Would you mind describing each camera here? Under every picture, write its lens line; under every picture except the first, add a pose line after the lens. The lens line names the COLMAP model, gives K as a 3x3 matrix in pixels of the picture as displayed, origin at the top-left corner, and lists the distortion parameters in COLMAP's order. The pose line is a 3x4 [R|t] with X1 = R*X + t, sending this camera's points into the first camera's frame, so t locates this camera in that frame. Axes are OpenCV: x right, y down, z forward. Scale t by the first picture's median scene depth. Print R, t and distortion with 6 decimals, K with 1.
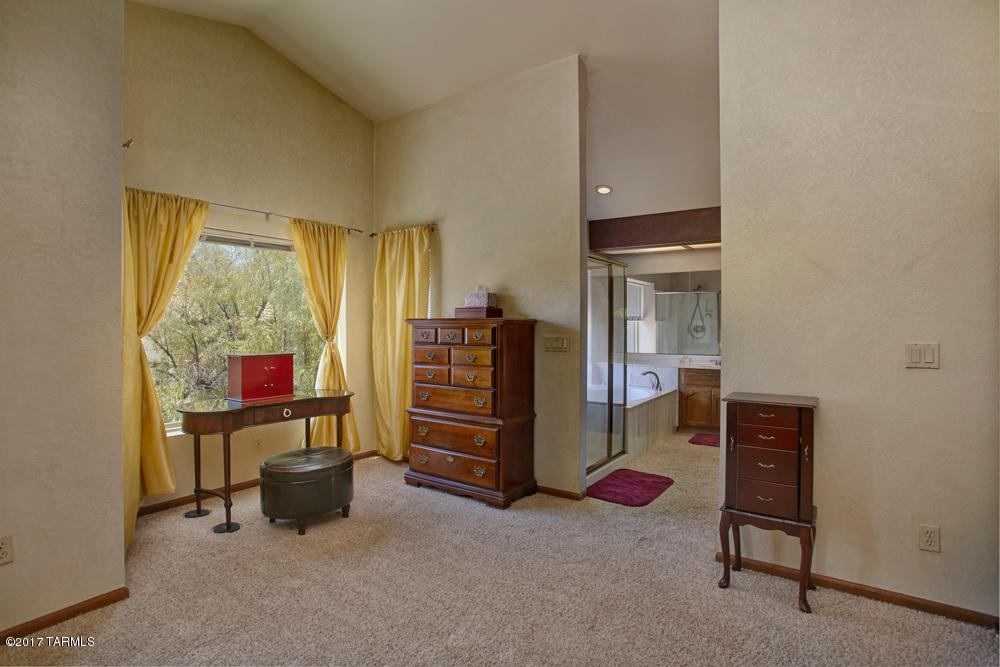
lens RADIAL K [[495.8, 0, 498.2], [0, 495.8, 330.3], [0, 0, 1]] dist [-0.031183, -0.000024]
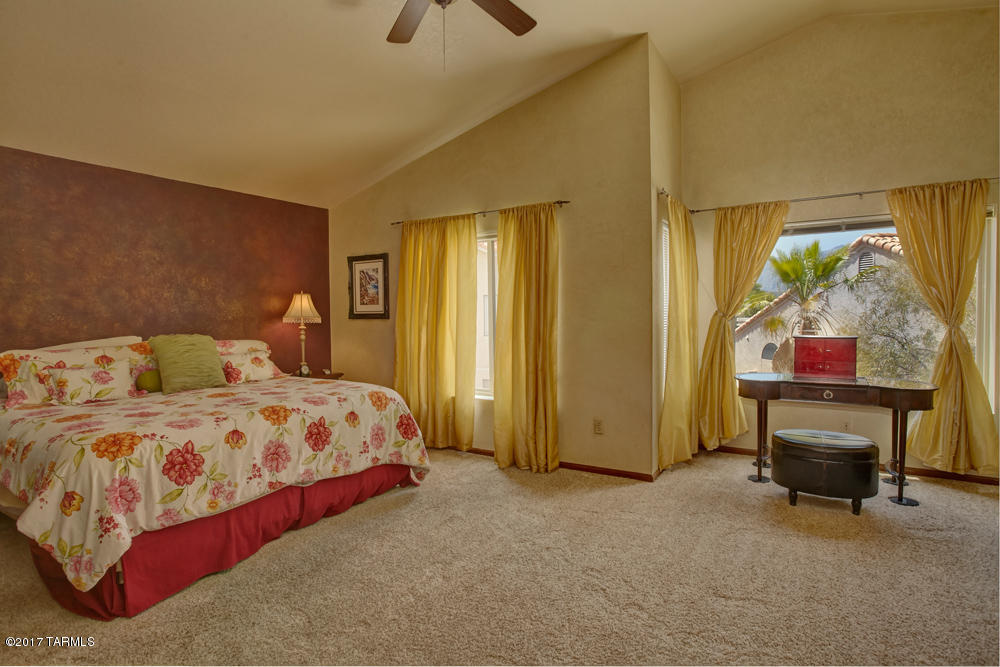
lens RADIAL K [[495.8, 0, 497.0], [0, 495.8, 329.4], [0, 0, 1]] dist [-0.031183, -0.000024]
pose [[0.072067, 0.028907, -0.996981, 0.575838], [0.000838, 0.999578, 0.029043, 0.005190], [0.997399, -0.002928, 0.072012, 0.279350]]
